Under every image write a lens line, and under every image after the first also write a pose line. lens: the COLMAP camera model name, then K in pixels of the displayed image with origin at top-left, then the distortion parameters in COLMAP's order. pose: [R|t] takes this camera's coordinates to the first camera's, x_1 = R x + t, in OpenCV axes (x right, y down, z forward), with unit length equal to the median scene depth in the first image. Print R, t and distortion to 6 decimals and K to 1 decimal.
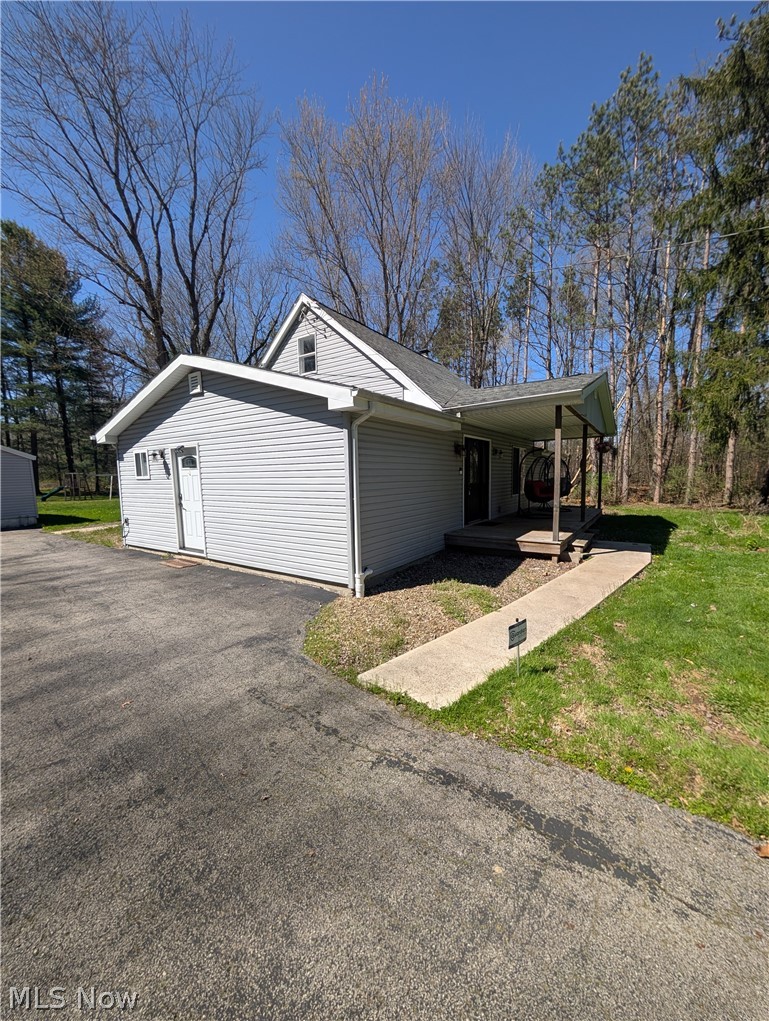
lens RADIAL K [[386.4, 0, 382.2], [0, 386.4, 514.2], [0, 0, 1]] dist [-0.000911, 0.000120]
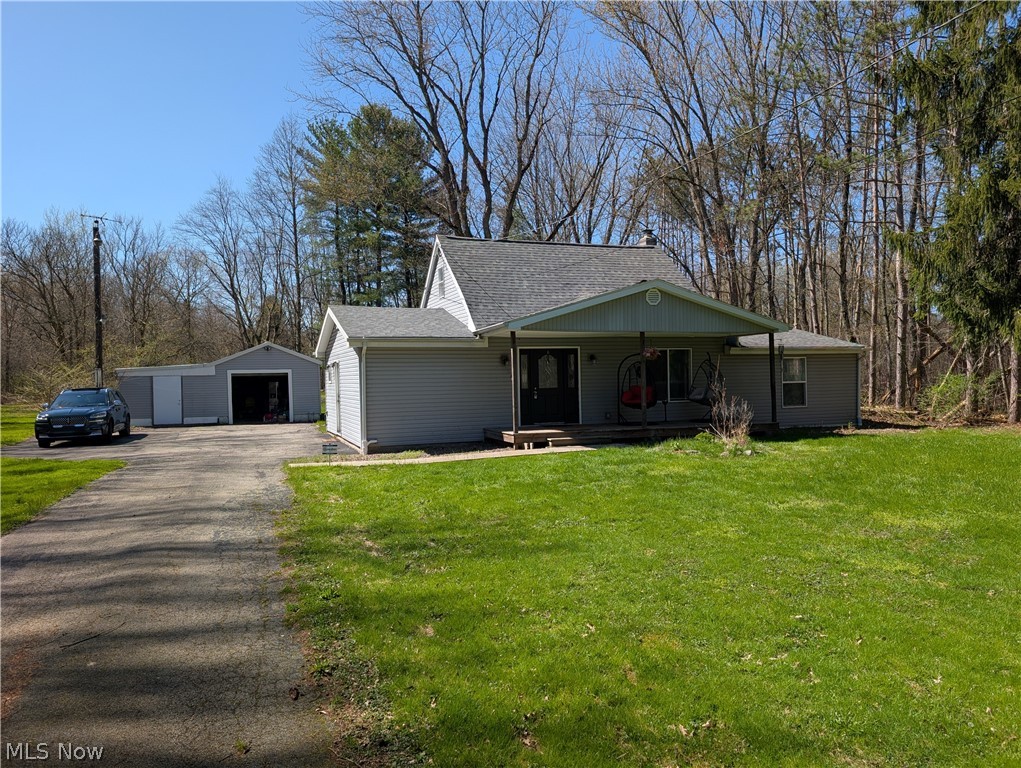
lens RADIAL K [[722.5, 0, 510.5], [0, 722.5, 384.0], [0, 0, 1]] dist [0.042656, 0.002105]
pose [[0.814786, 0.006983, -0.579720, 0.569332], [-0.054332, 0.996447, -0.064360, 0.018380], [0.577211, 0.083937, 0.812270, -0.304351]]
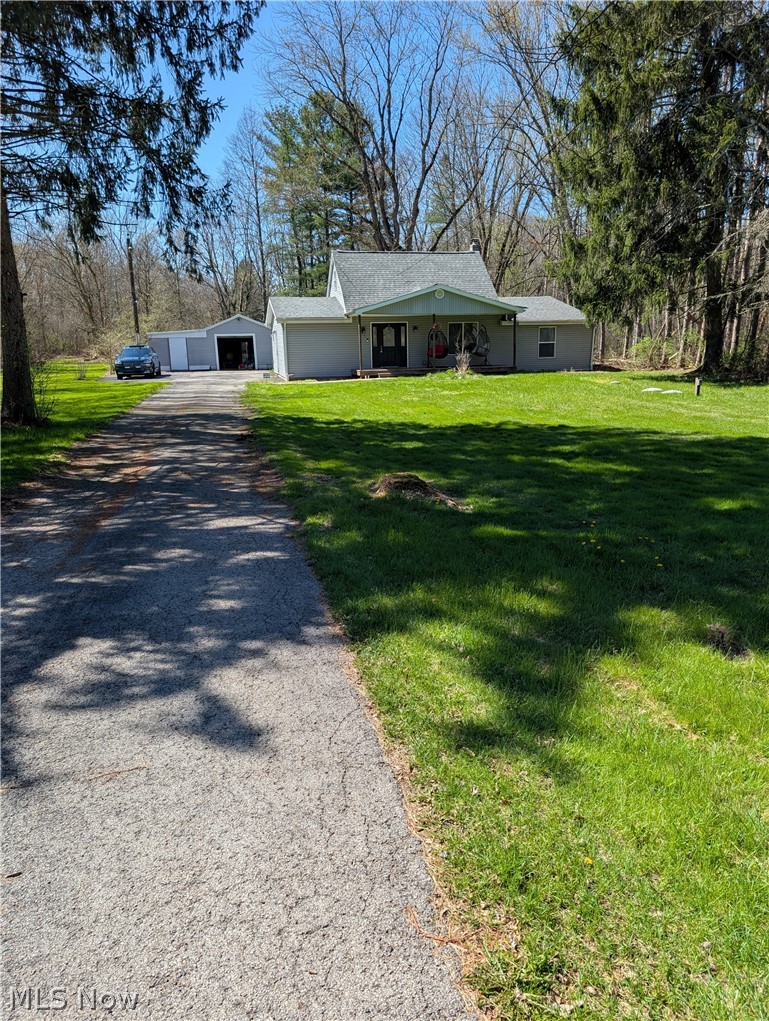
lens RADIAL K [[722.5, 0, 384.5], [0, 722.5, 510.5], [0, 0, 1]] dist [0.042656, 0.002105]
pose [[0.727206, 0.159357, -0.667666, 1.191208], [-0.061734, 0.983920, 0.167600, 0.053249], [0.683638, -0.080662, 0.725350, -0.736160]]
